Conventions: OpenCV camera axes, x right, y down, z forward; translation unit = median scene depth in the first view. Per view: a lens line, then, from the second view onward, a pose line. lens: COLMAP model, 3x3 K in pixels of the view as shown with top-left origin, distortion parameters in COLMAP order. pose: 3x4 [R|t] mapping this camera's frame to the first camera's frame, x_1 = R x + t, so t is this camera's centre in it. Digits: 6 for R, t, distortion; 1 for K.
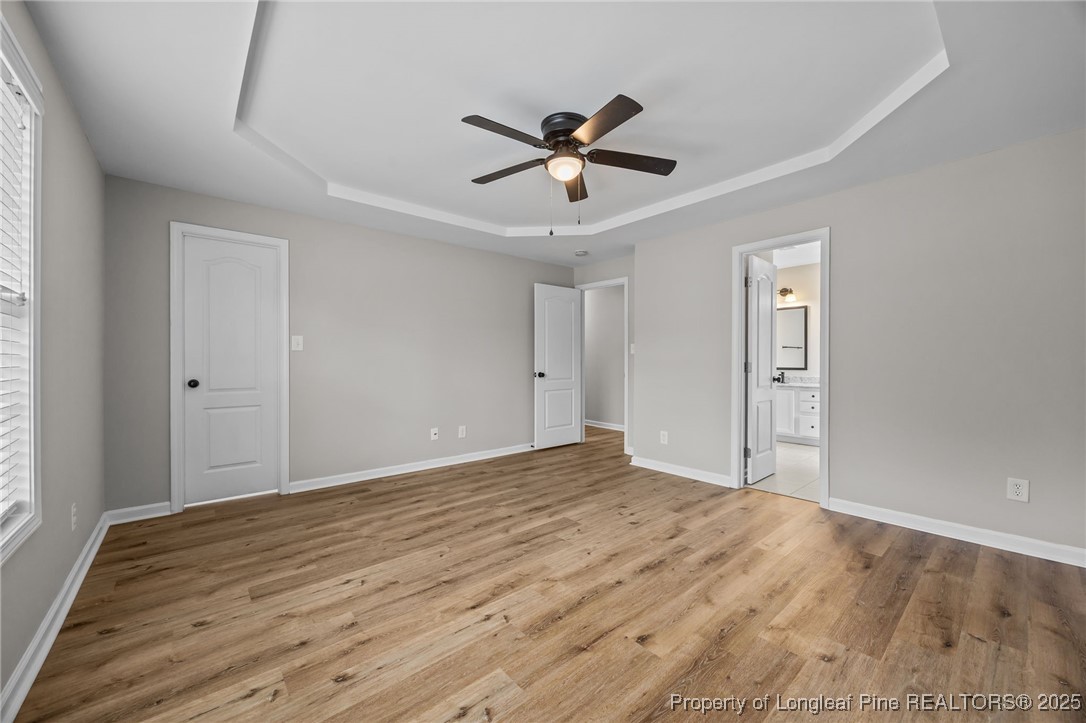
lens RADIAL K [[413.3, 0, 545.3], [0, 413.3, 355.7], [0, 0, 1]] dist [-0.002003, -0.000127]
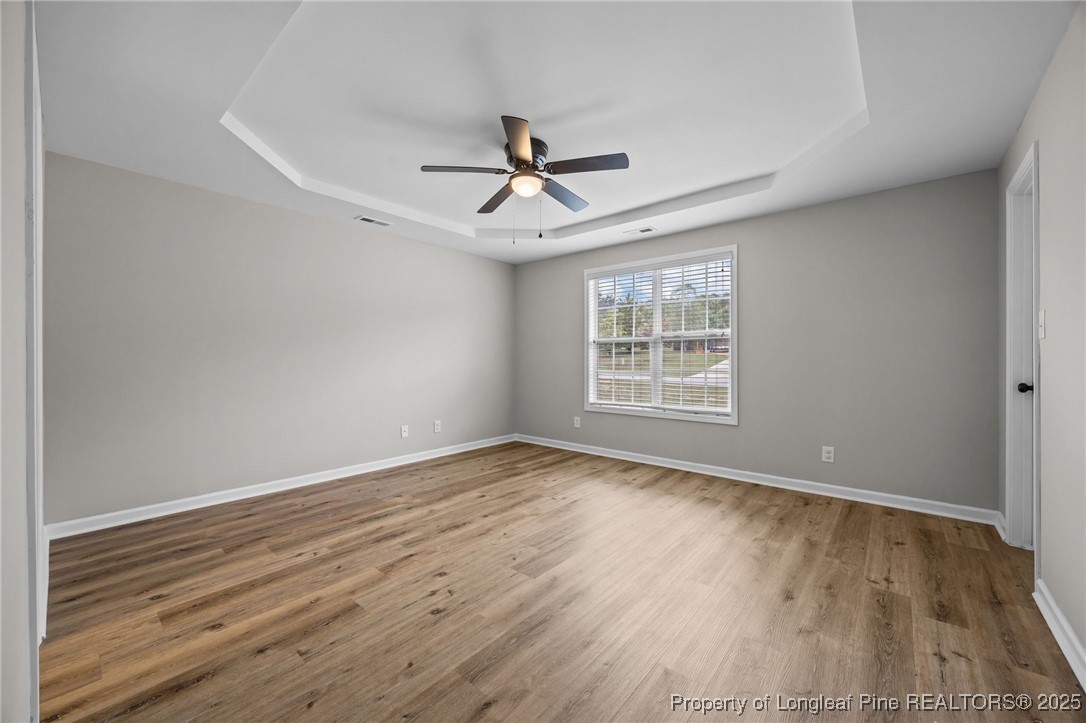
lens RADIAL K [[413.3, 0, 545.4], [0, 413.3, 364.8], [0, 0, 1]] dist [-0.002003, -0.000127]
pose [[-0.987564, 0.004273, -0.157162, 0.182679], [0.003429, 0.999978, 0.005641, 0.027593], [0.157182, 0.005032, -0.987557, 2.245992]]
